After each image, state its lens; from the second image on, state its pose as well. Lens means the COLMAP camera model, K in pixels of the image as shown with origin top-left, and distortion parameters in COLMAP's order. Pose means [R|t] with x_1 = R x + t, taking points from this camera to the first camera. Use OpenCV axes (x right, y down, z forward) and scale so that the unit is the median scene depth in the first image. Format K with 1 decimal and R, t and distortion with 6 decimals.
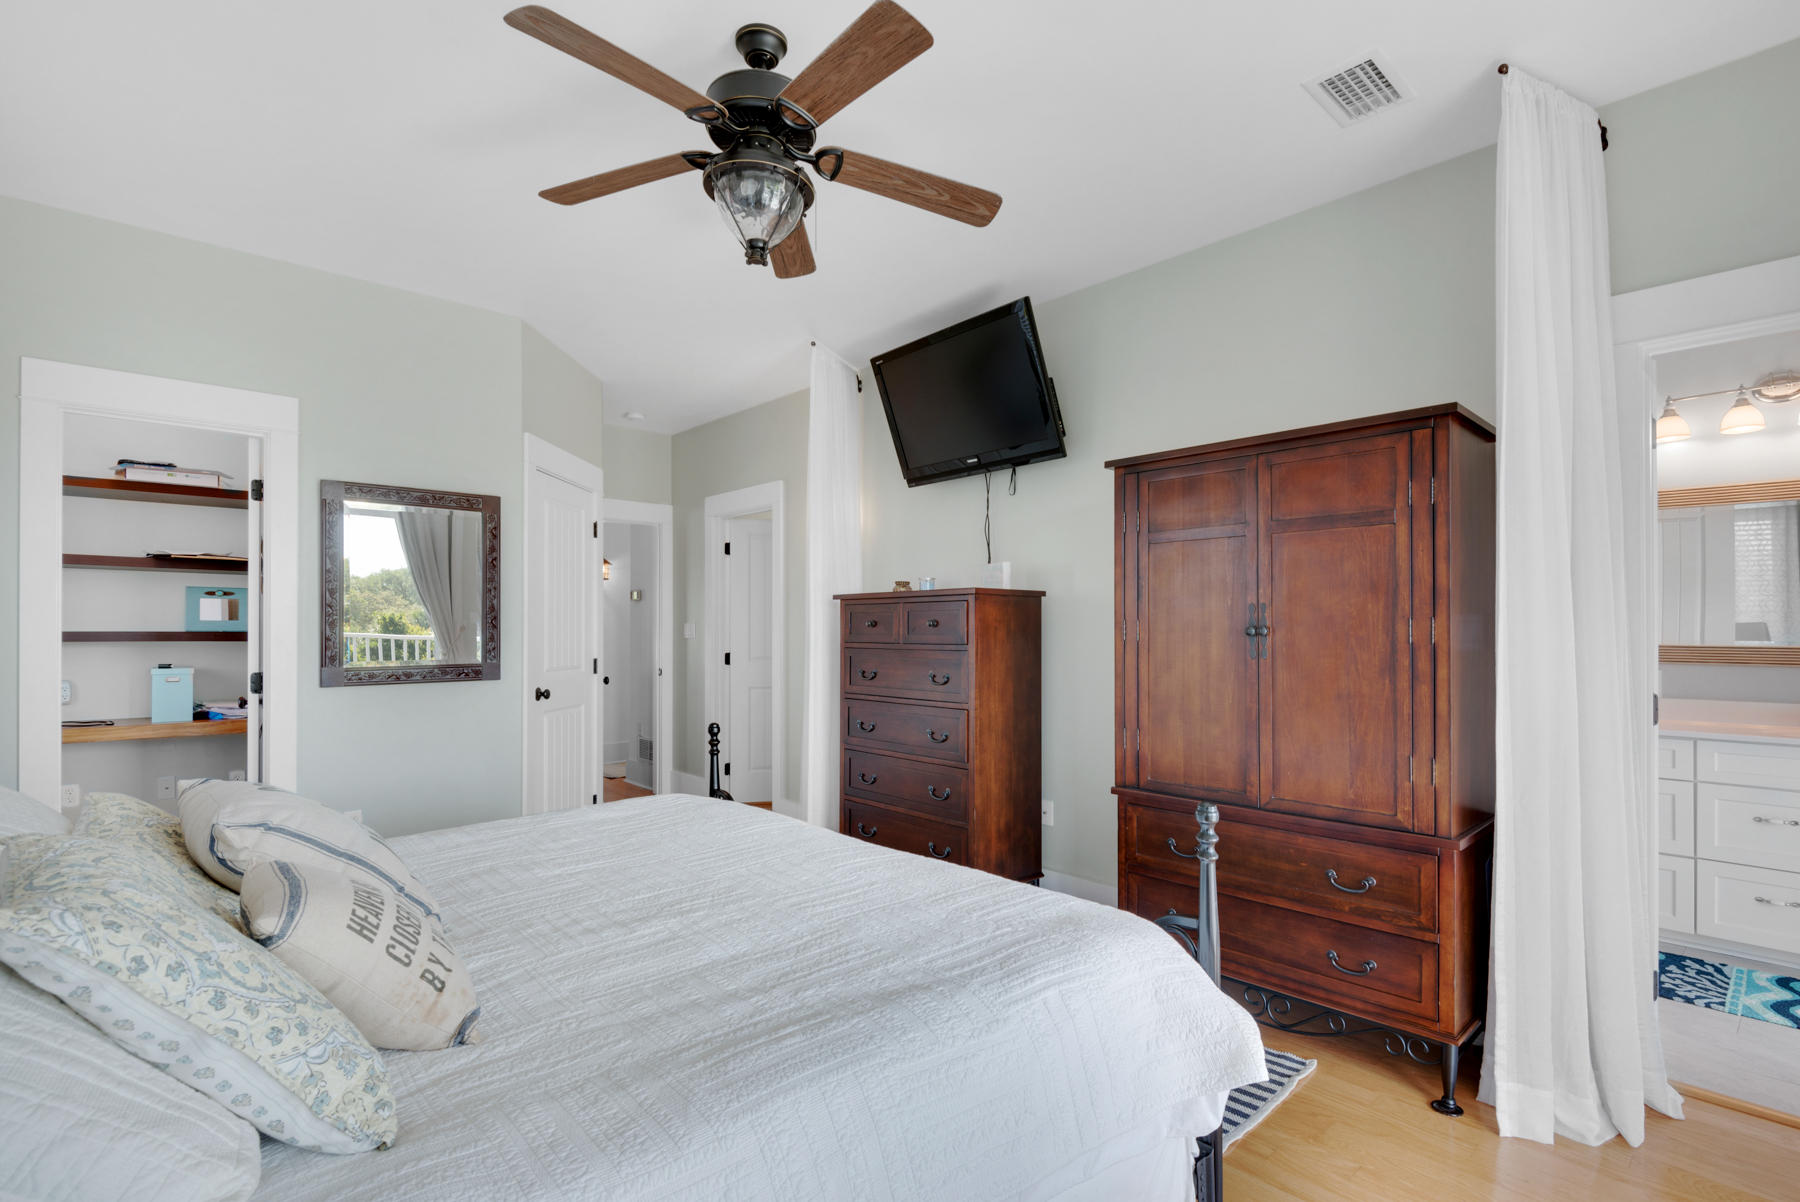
lens RADIAL K [[852.9, 0, 890.7], [0, 852.9, 612.2], [0, 0, 1]] dist [-0.000235, -0.000986]
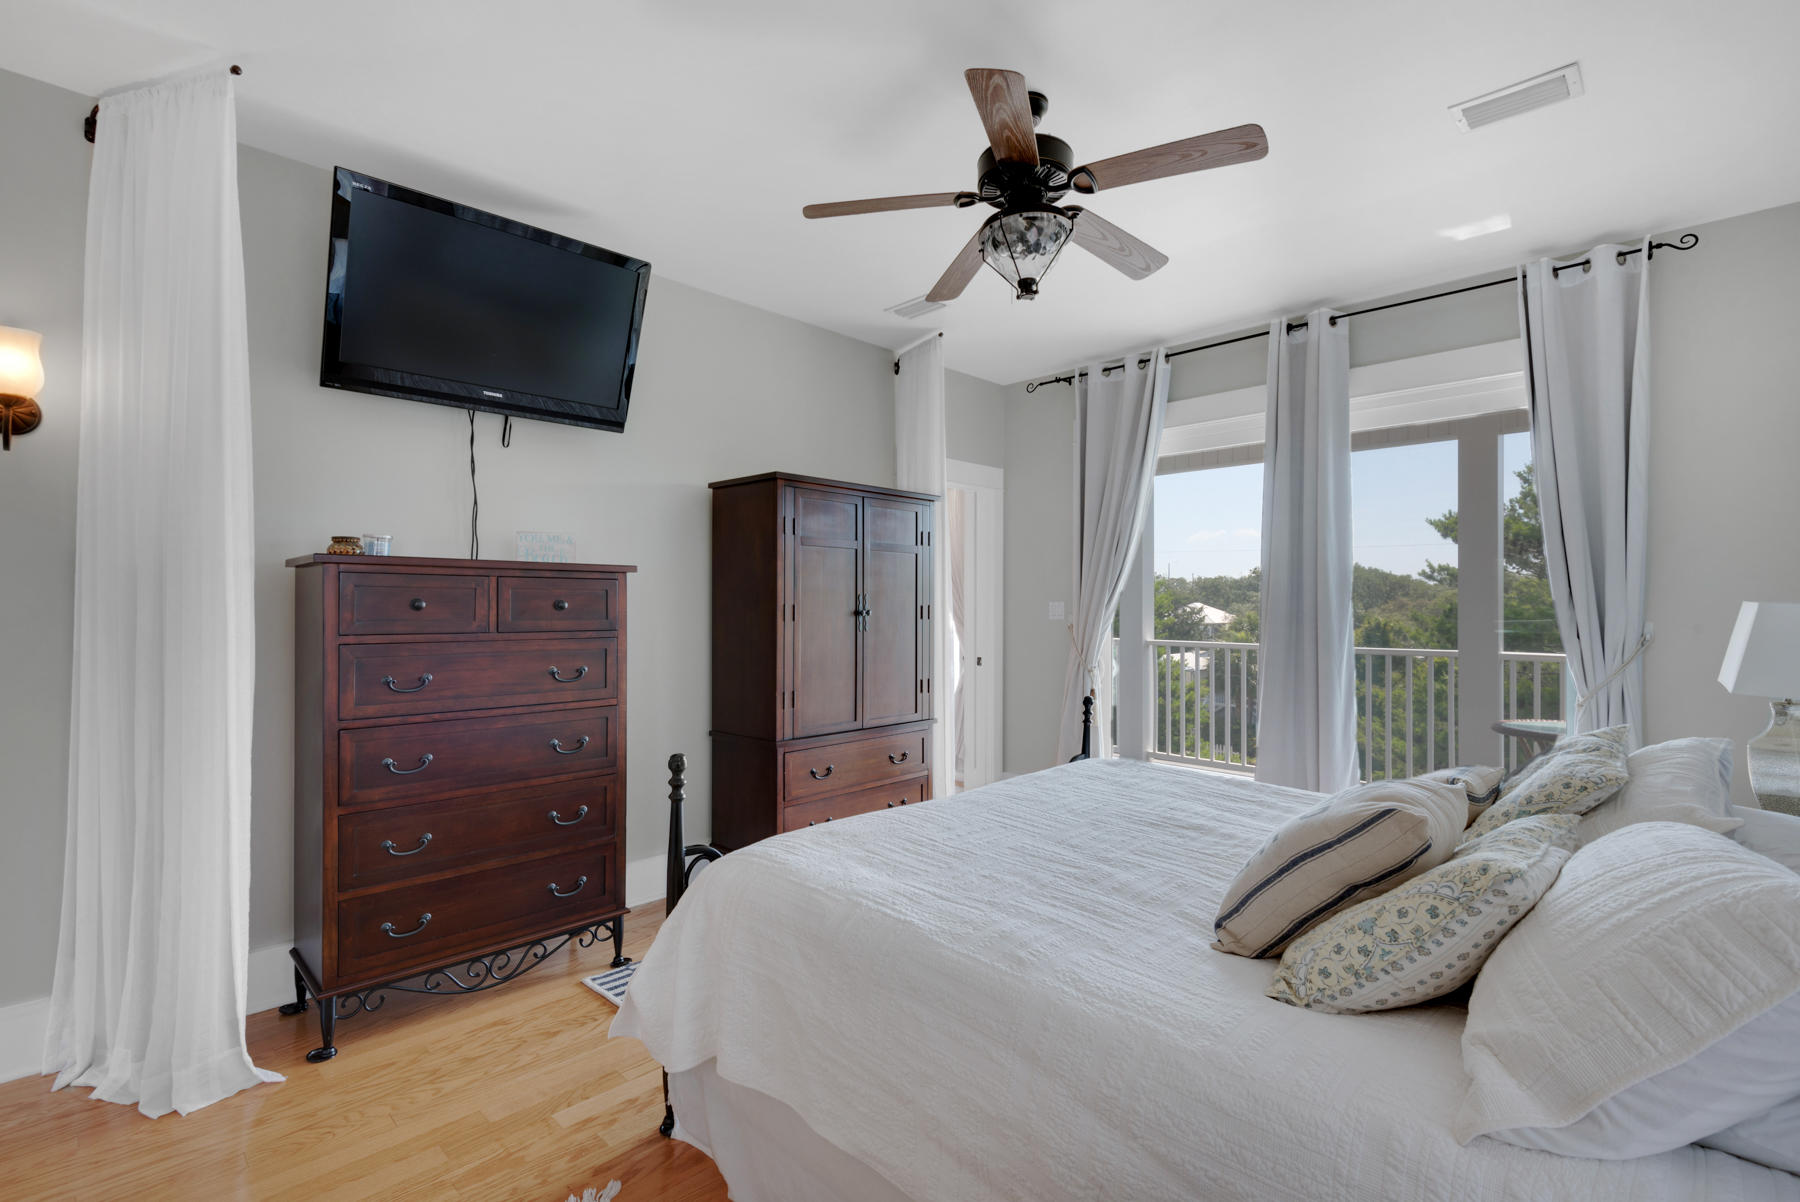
lens RADIAL K [[861.3, 0, 900.0], [0, 861.3, 601.0], [0, 0, 1]] dist [0.012780, -0.000900]
pose [[-0.058864, 0.009855, 0.998217, -0.767655], [-0.021795, 0.999700, -0.011155, 0.011159], [-0.998028, -0.022413, -0.058632, 0.730017]]
